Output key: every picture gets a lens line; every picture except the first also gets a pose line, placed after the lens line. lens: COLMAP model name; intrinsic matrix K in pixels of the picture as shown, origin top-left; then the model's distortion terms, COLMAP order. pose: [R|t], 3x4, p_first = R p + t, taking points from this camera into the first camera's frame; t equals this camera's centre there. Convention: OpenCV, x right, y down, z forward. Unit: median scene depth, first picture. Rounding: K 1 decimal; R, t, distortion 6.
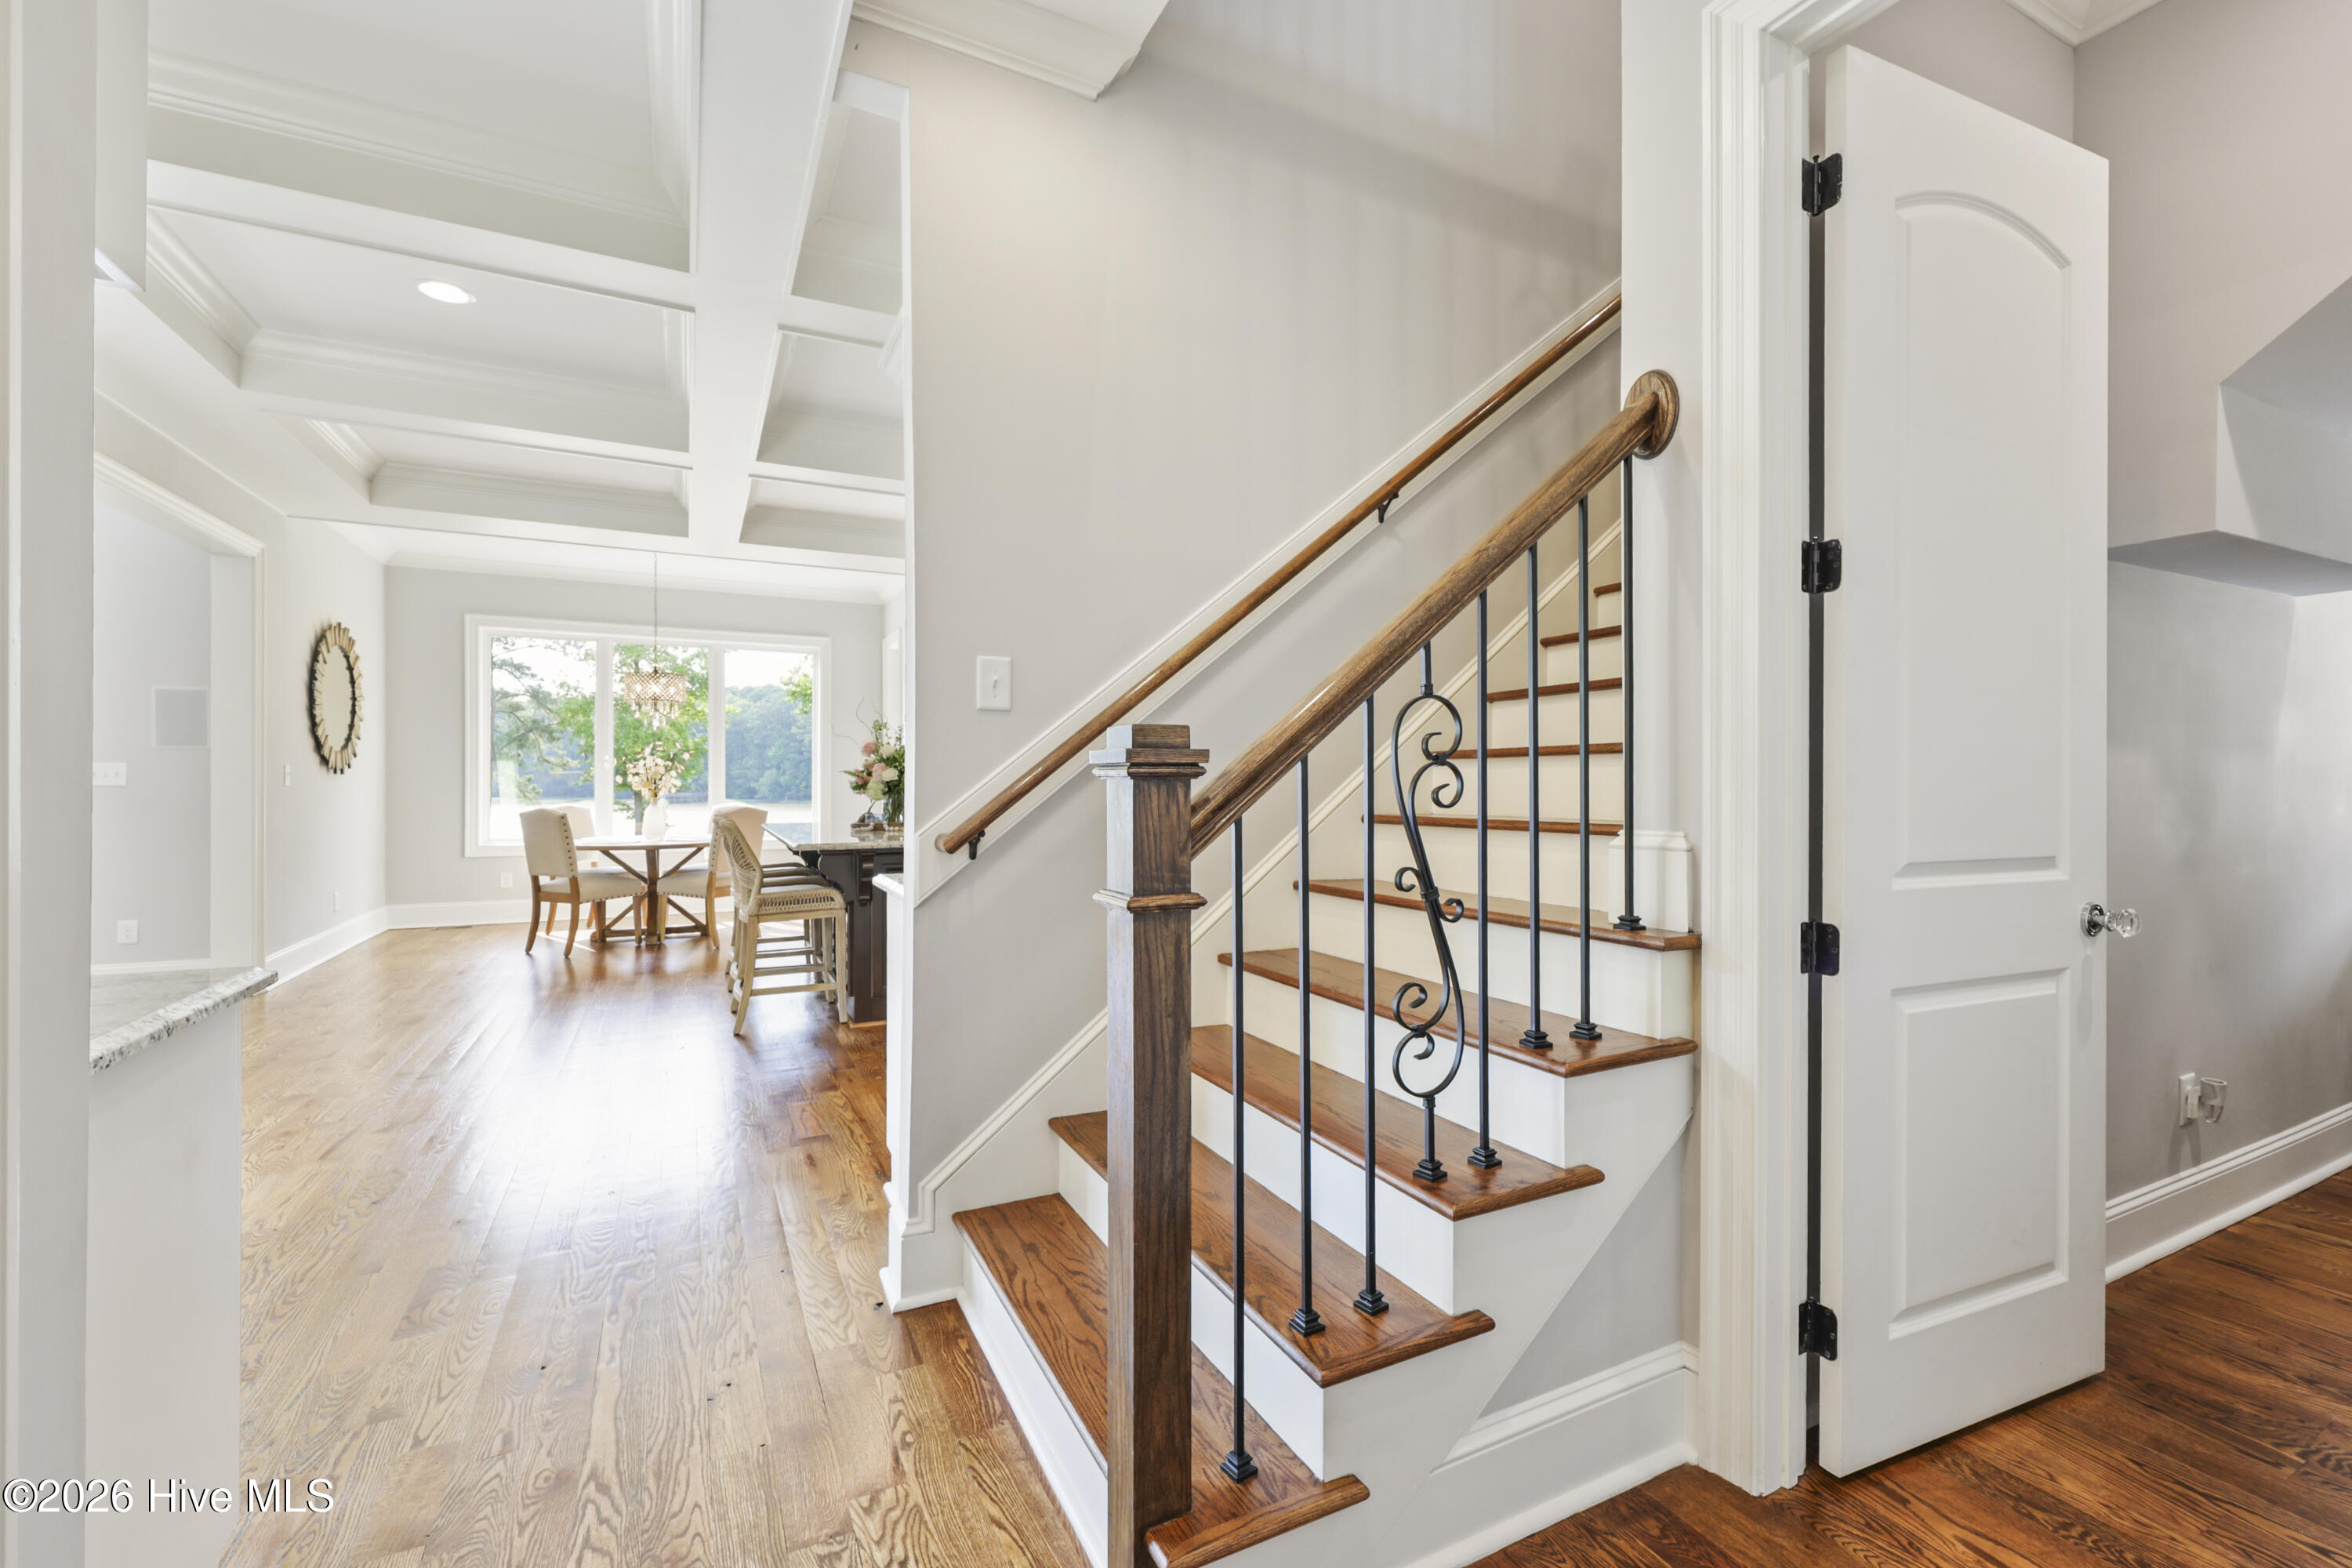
lens RADIAL K [[972.3, 0, 1183.3], [0, 972.3, 783.0], [0, 0, 1]] dist [0.001736, -0.000134]
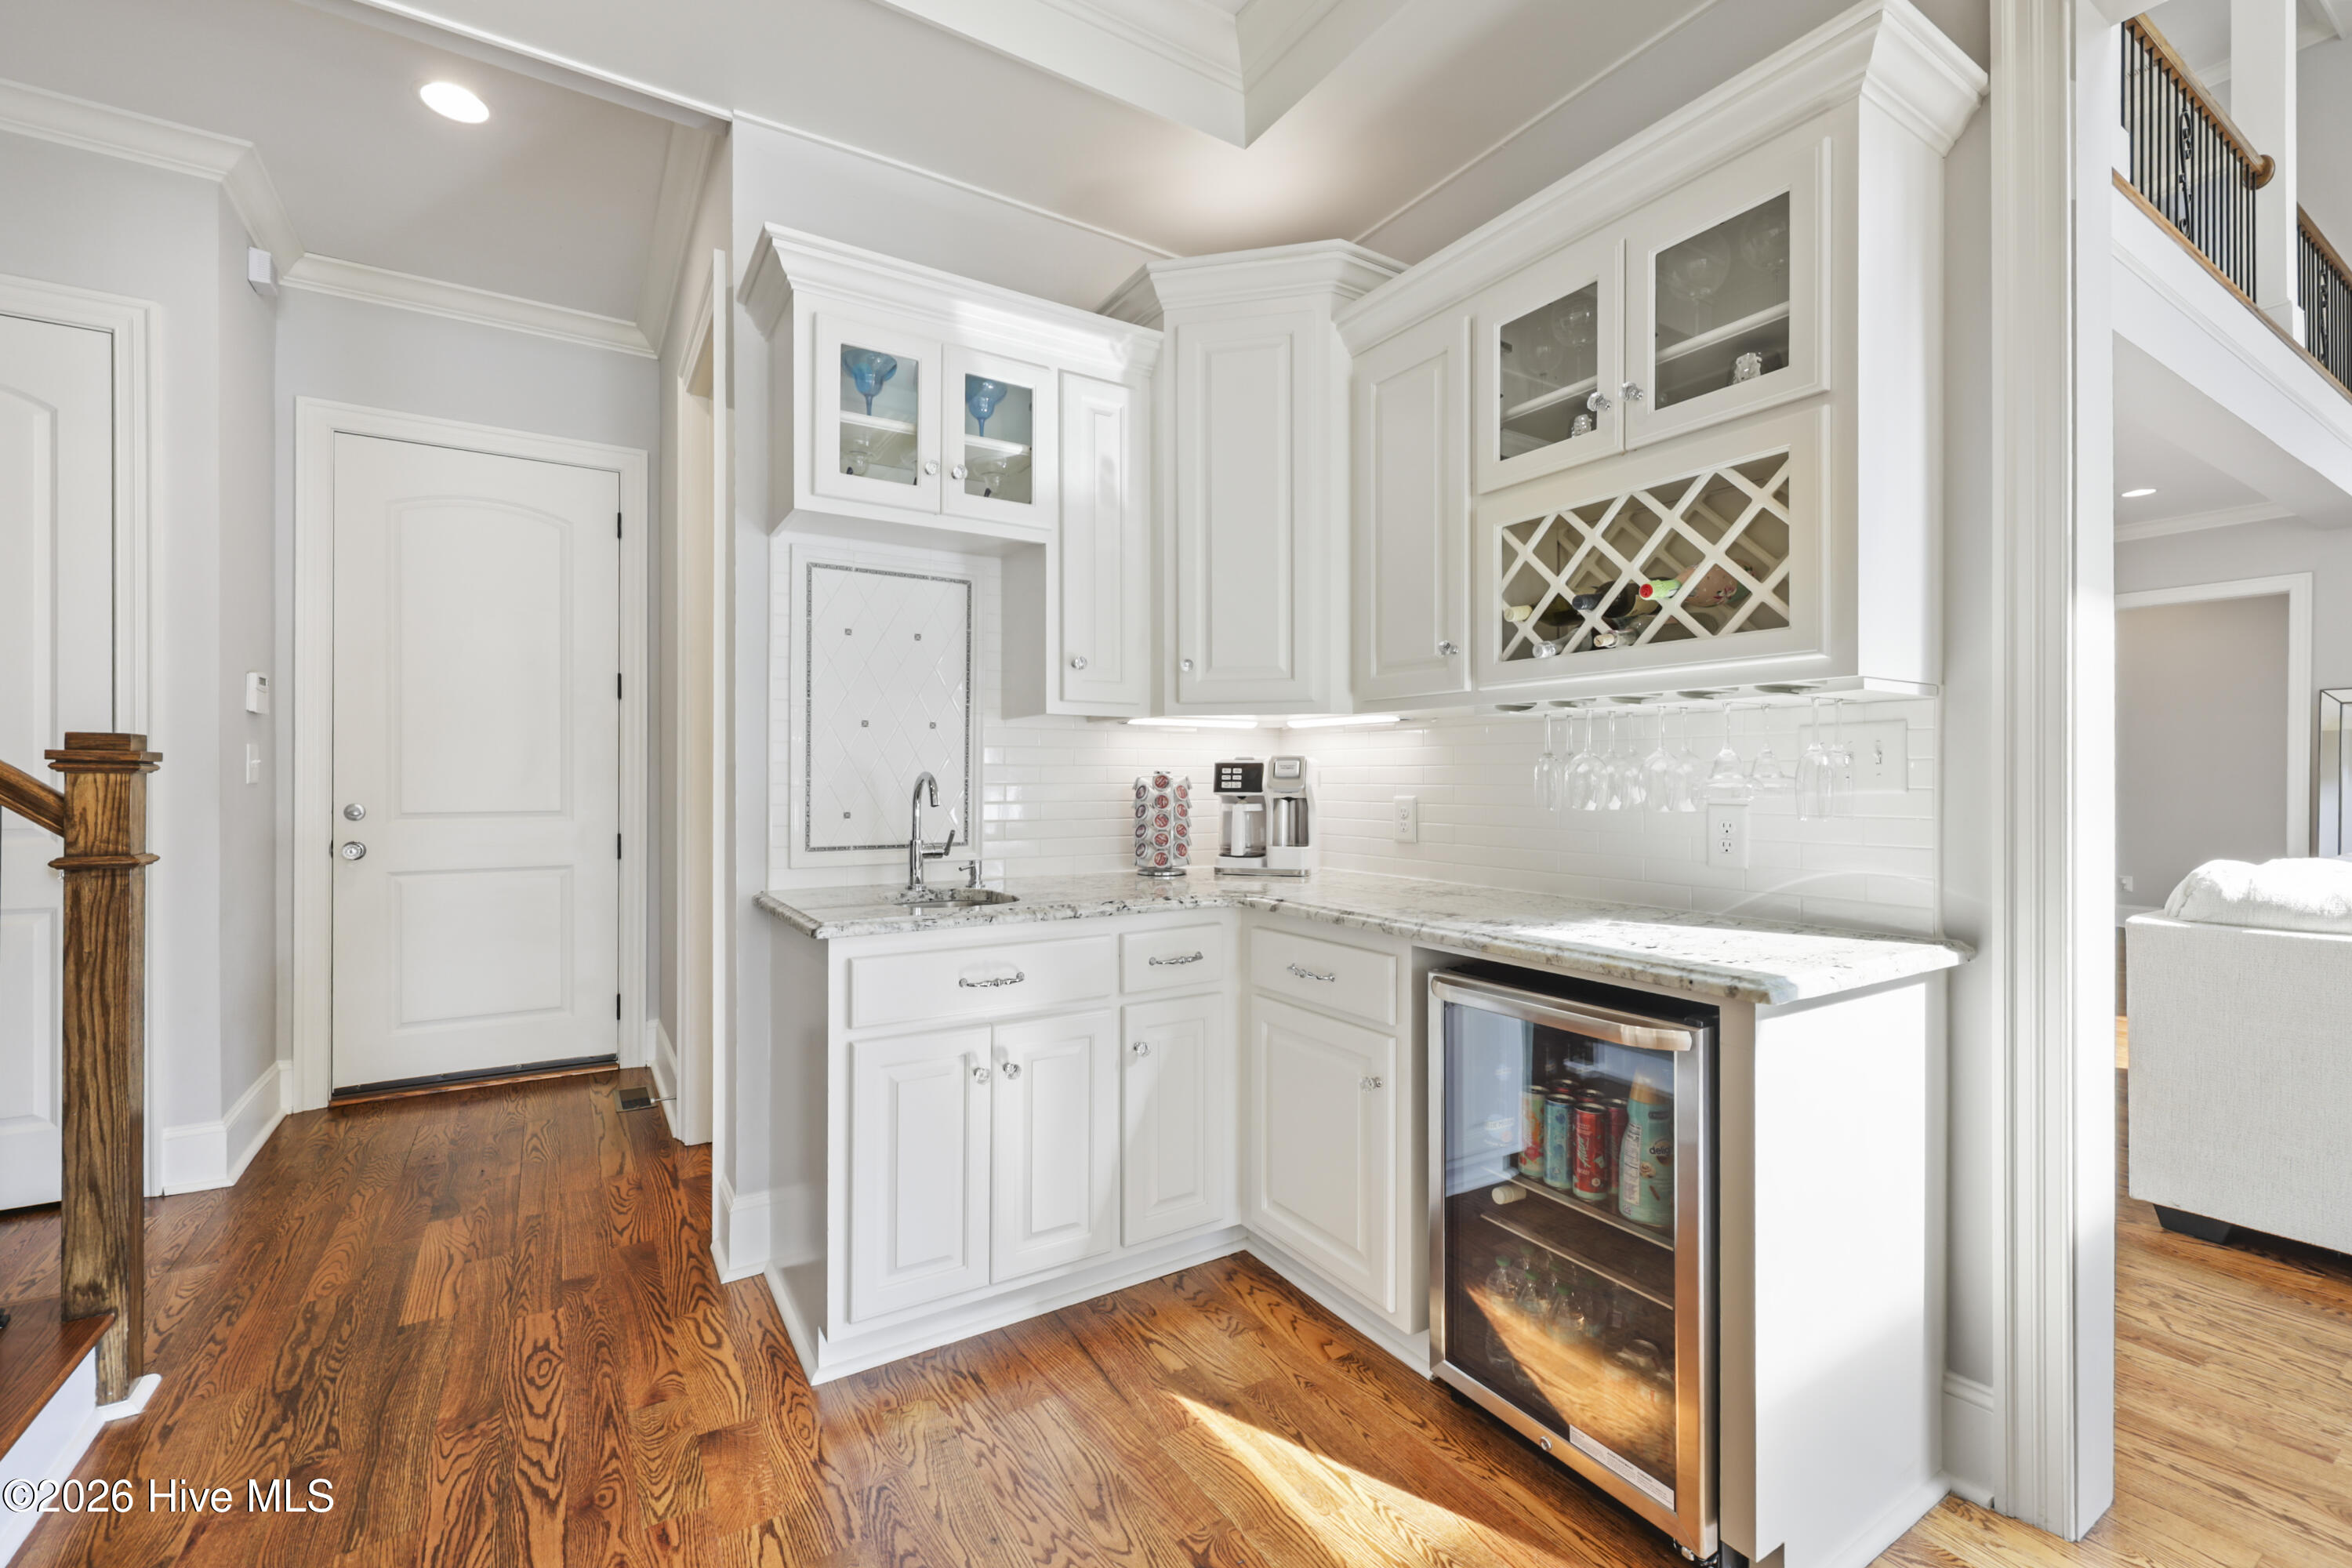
lens RADIAL K [[972.3, 0, 1163.3], [0, 972.3, 772.5], [0, 0, 1]] dist [0.001736, -0.000134]
pose [[-0.996022, -0.001789, -0.089092, -1.158447], [-0.001818, 0.999998, 0.000239, -0.002930], [0.089092, 0.000400, -0.996023, 2.079128]]
